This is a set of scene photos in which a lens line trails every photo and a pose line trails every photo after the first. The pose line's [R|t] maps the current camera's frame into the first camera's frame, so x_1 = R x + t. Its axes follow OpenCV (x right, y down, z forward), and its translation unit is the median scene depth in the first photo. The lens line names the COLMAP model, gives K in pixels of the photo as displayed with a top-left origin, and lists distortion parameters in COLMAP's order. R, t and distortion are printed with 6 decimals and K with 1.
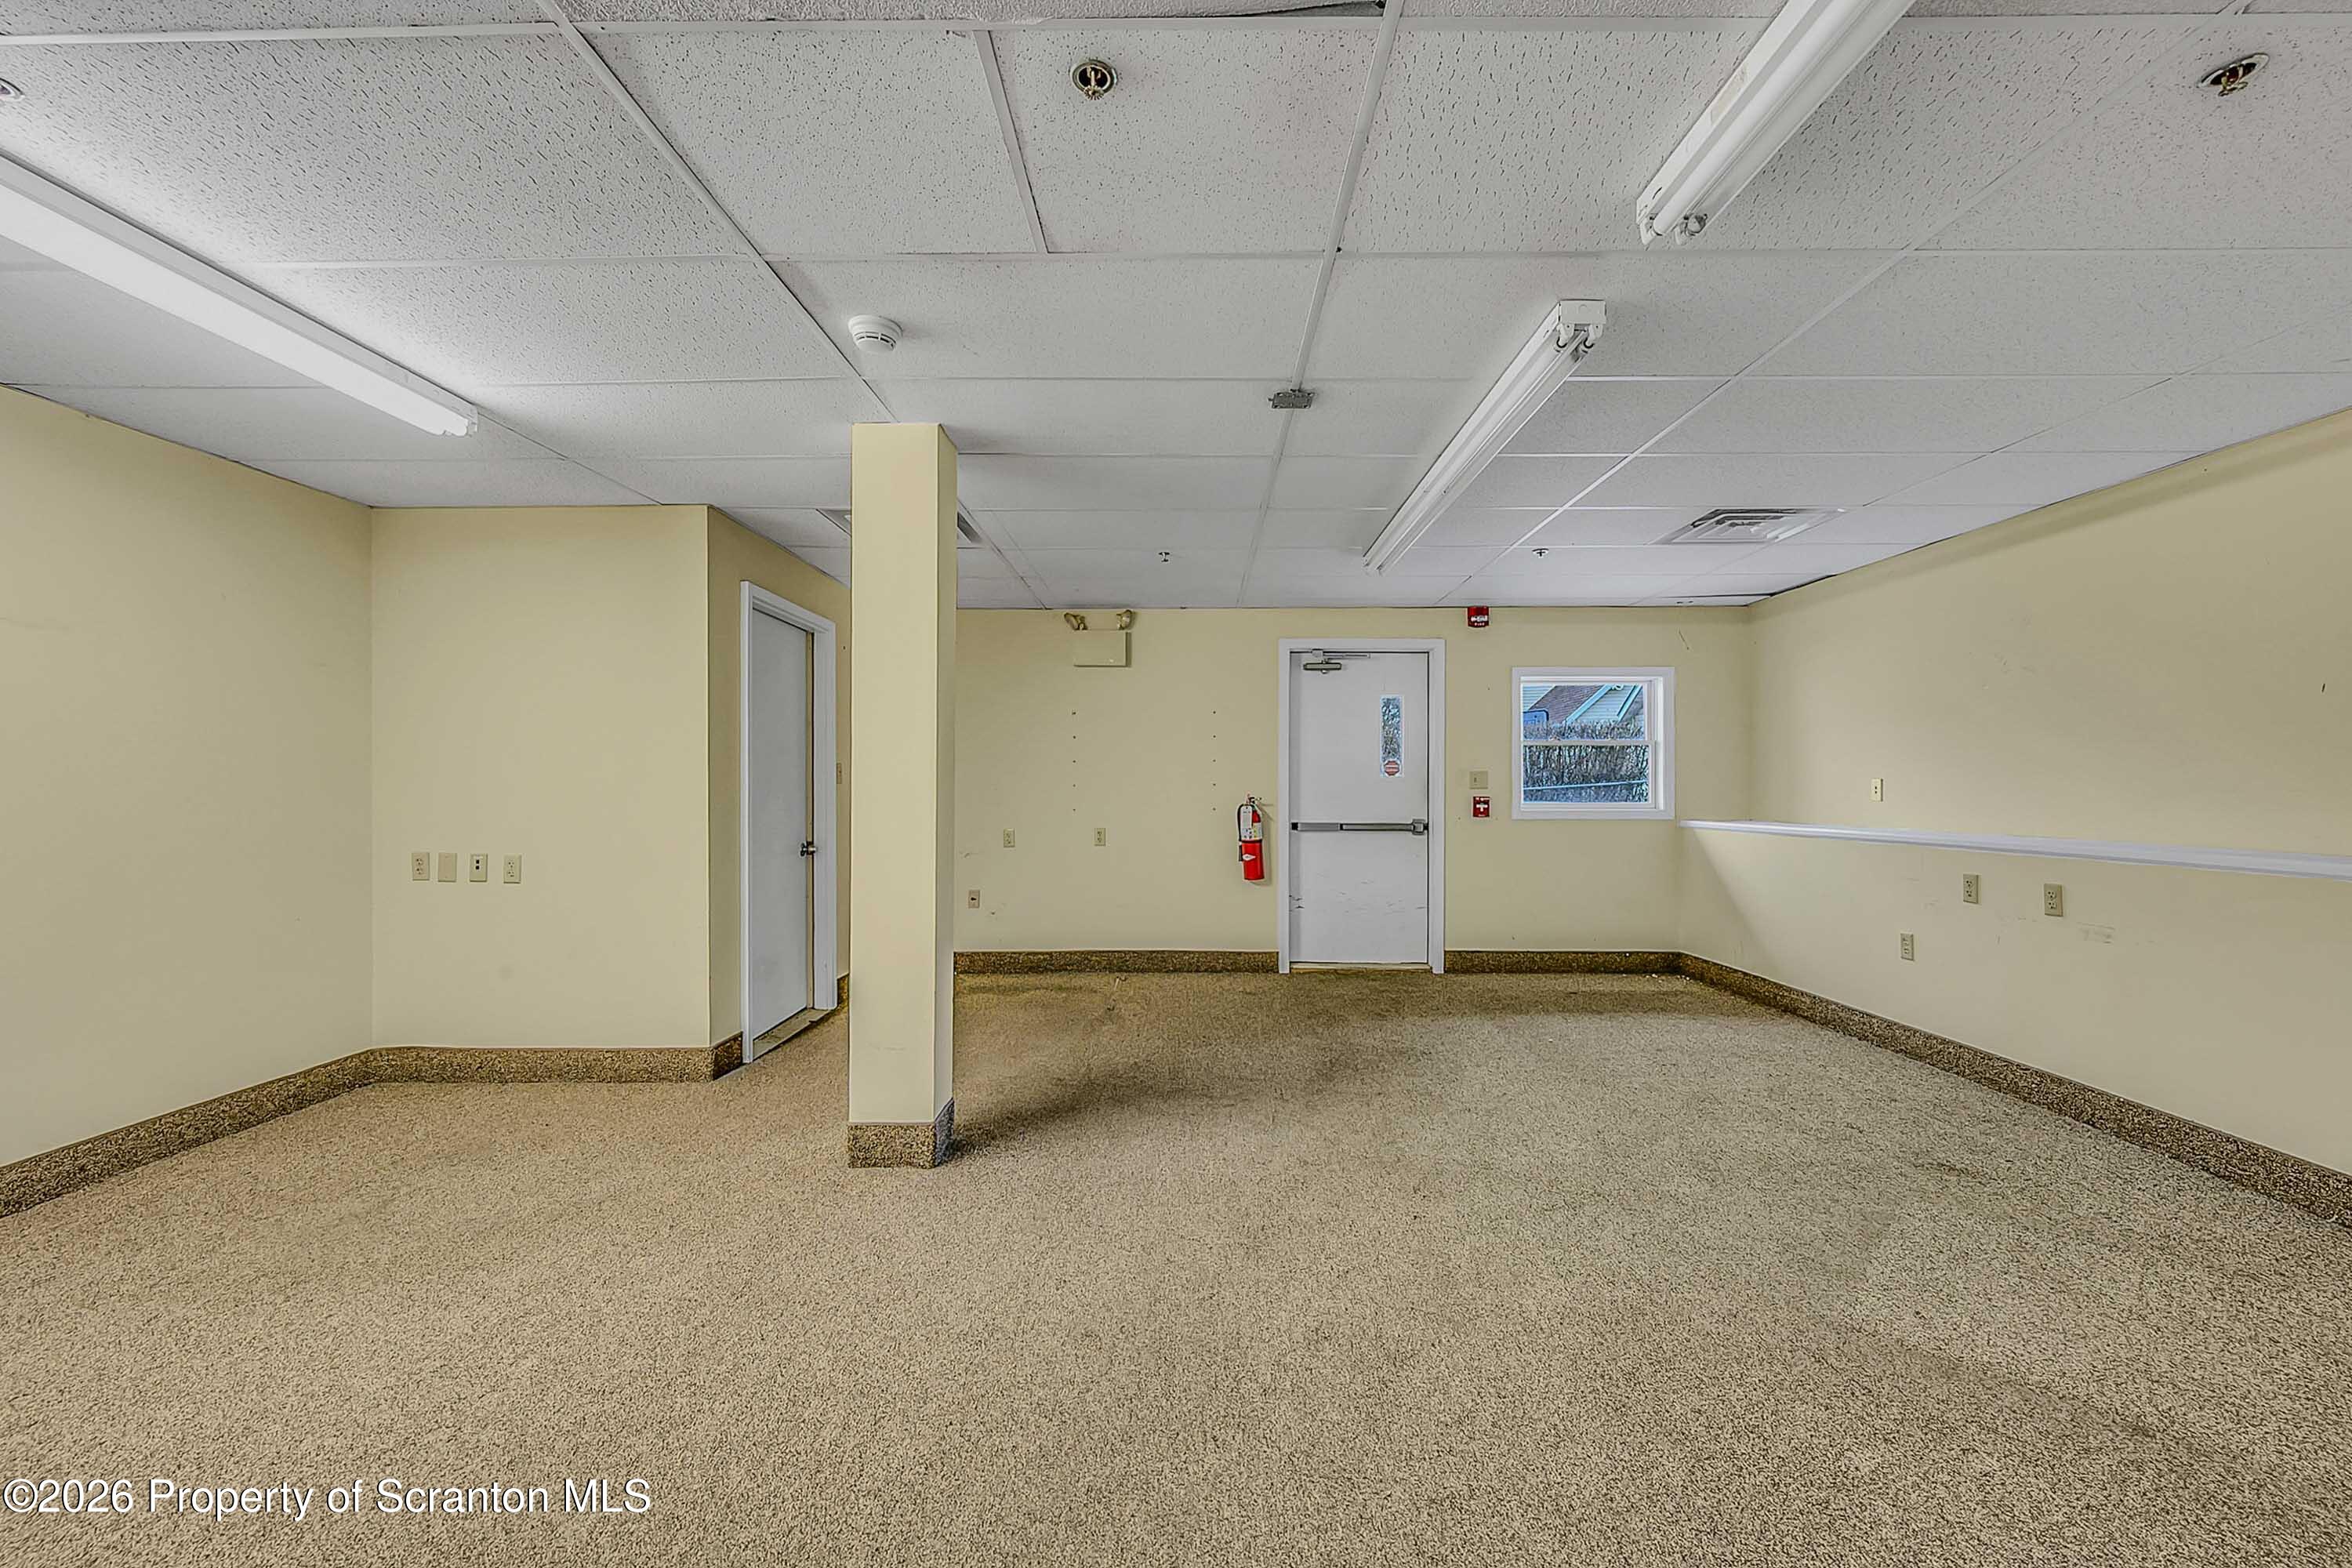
lens RADIAL K [[965.6, 0, 1179.9], [0, 965.6, 787.6], [0, 0, 1]] dist [-0.000987, -0.000096]
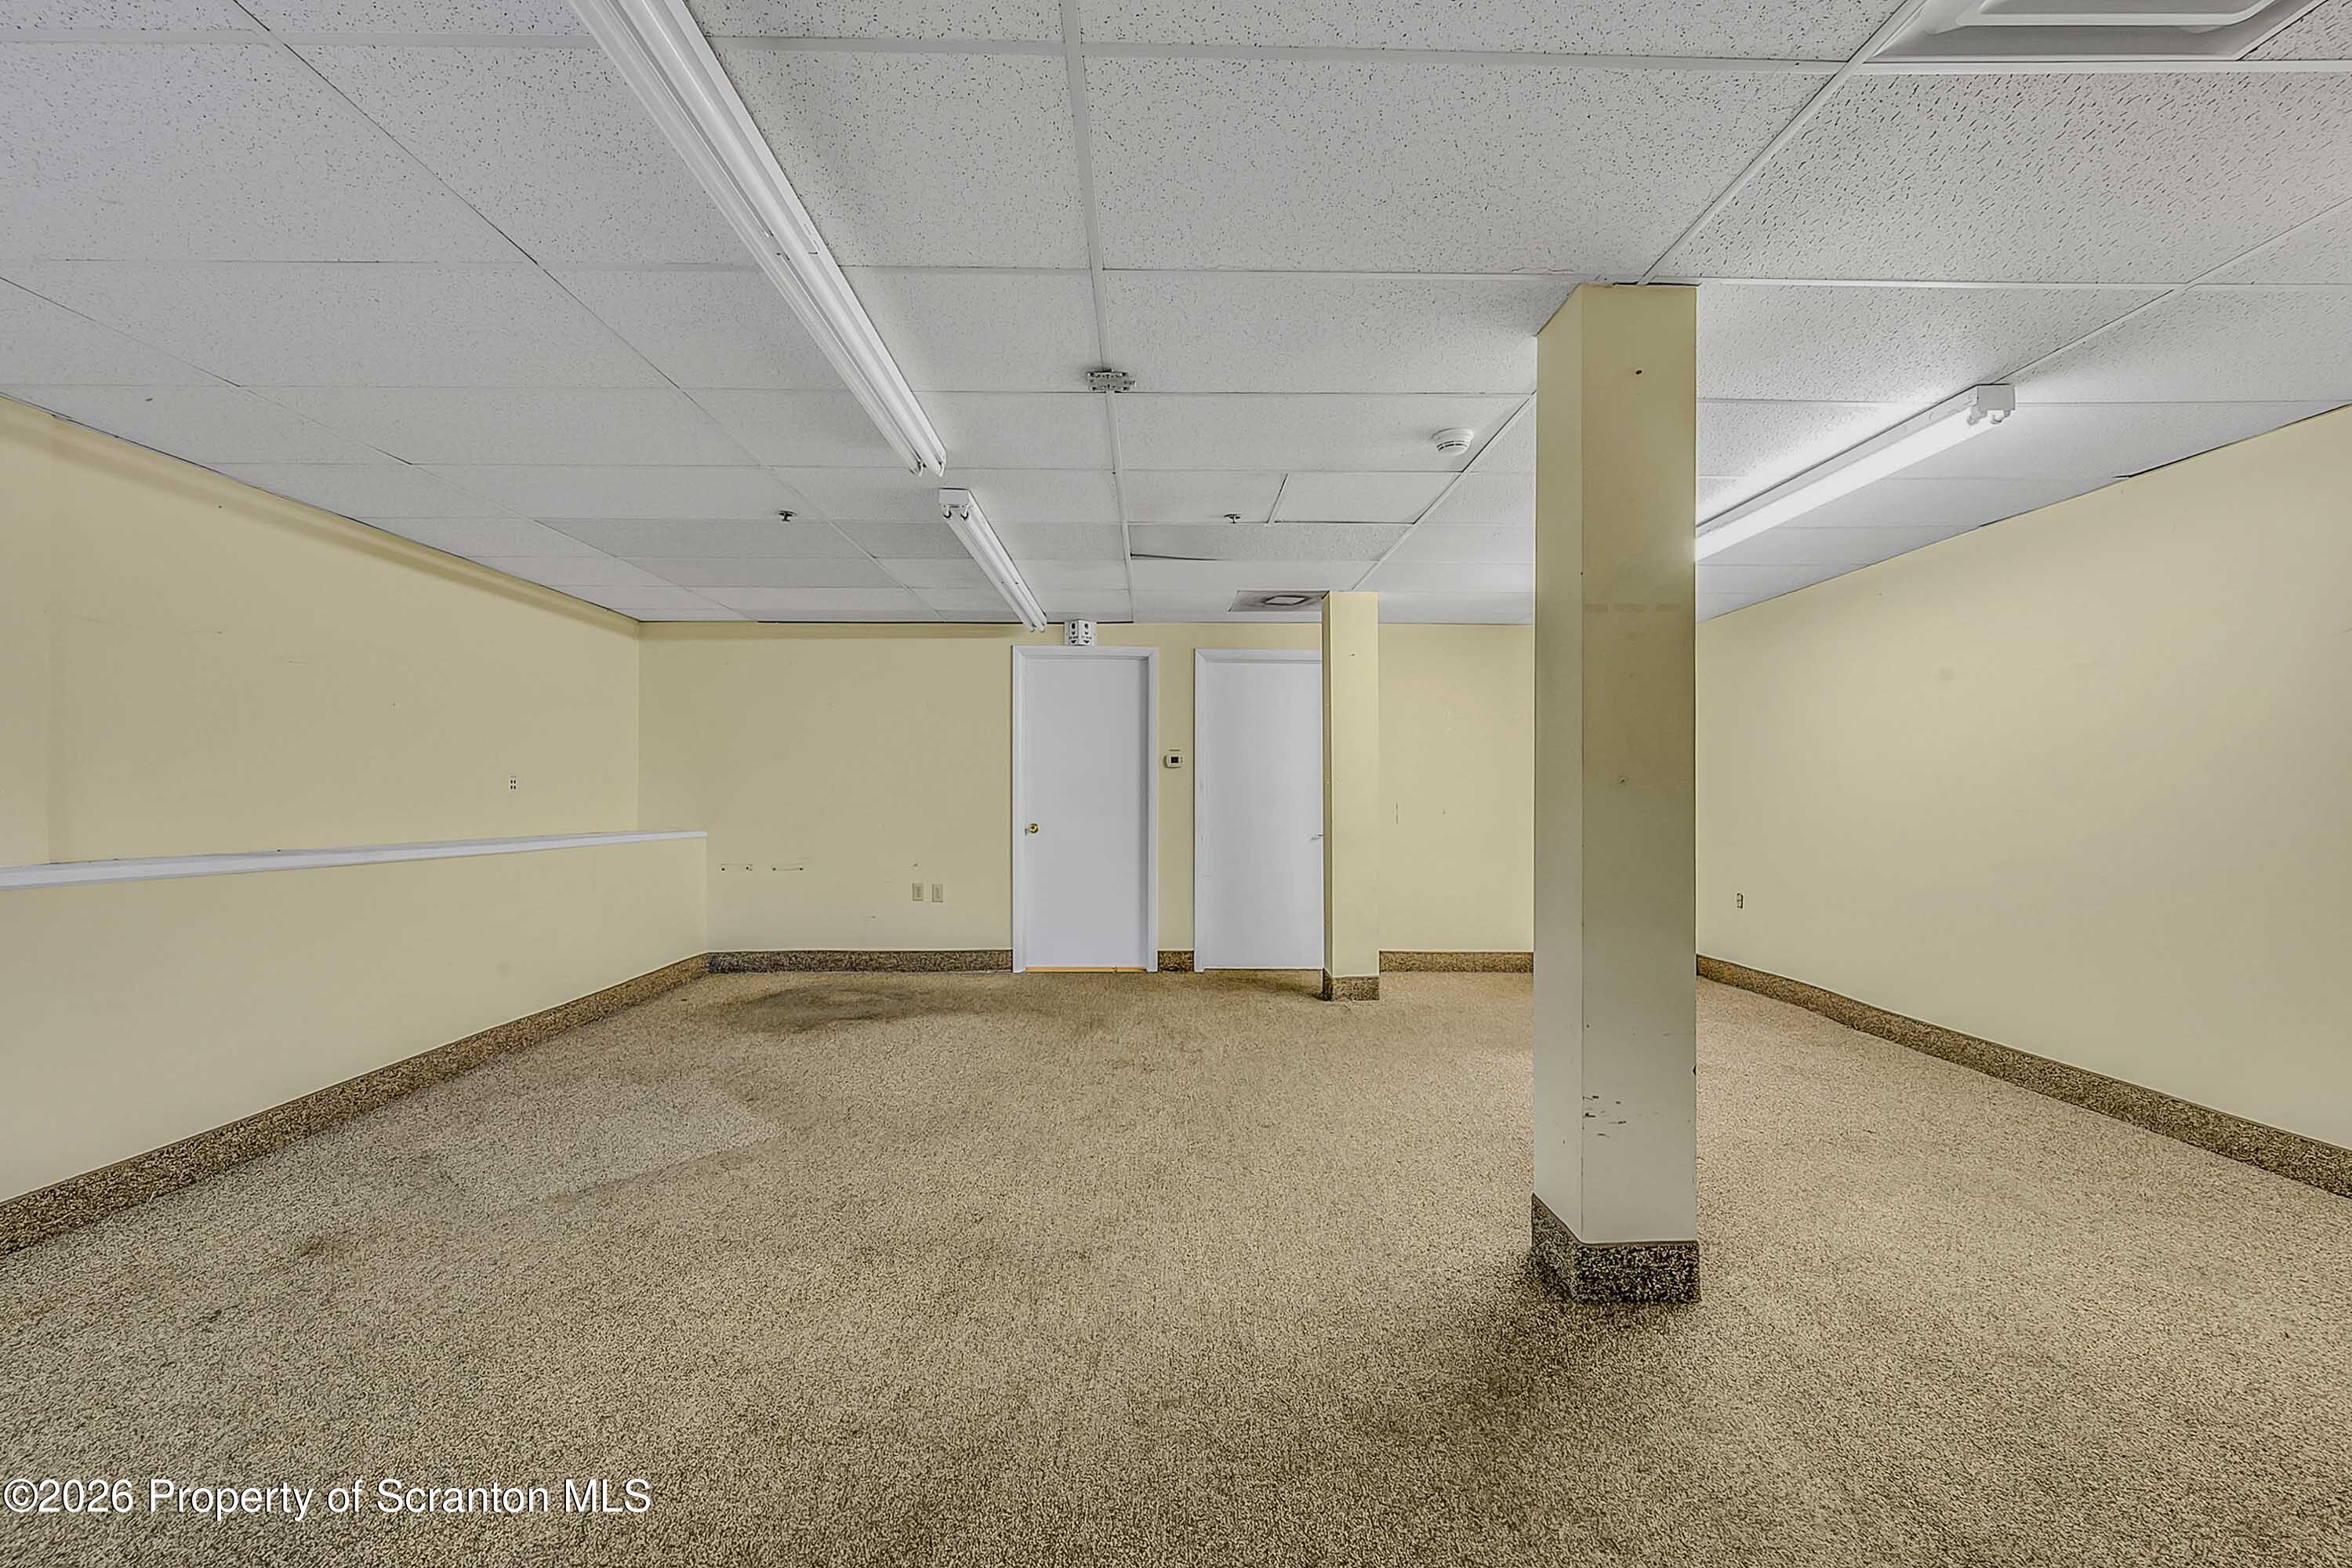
lens RADIAL K [[965.6, 0, 1171.4], [0, 965.6, 792.3], [0, 0, 1]] dist [-0.000987, -0.000096]
pose [[-0.999571, 0.002480, -0.029193, 0.081047], [0.002730, 0.999960, -0.008535, 0.008754], [0.029171, -0.008611, -0.999537, 1.868376]]
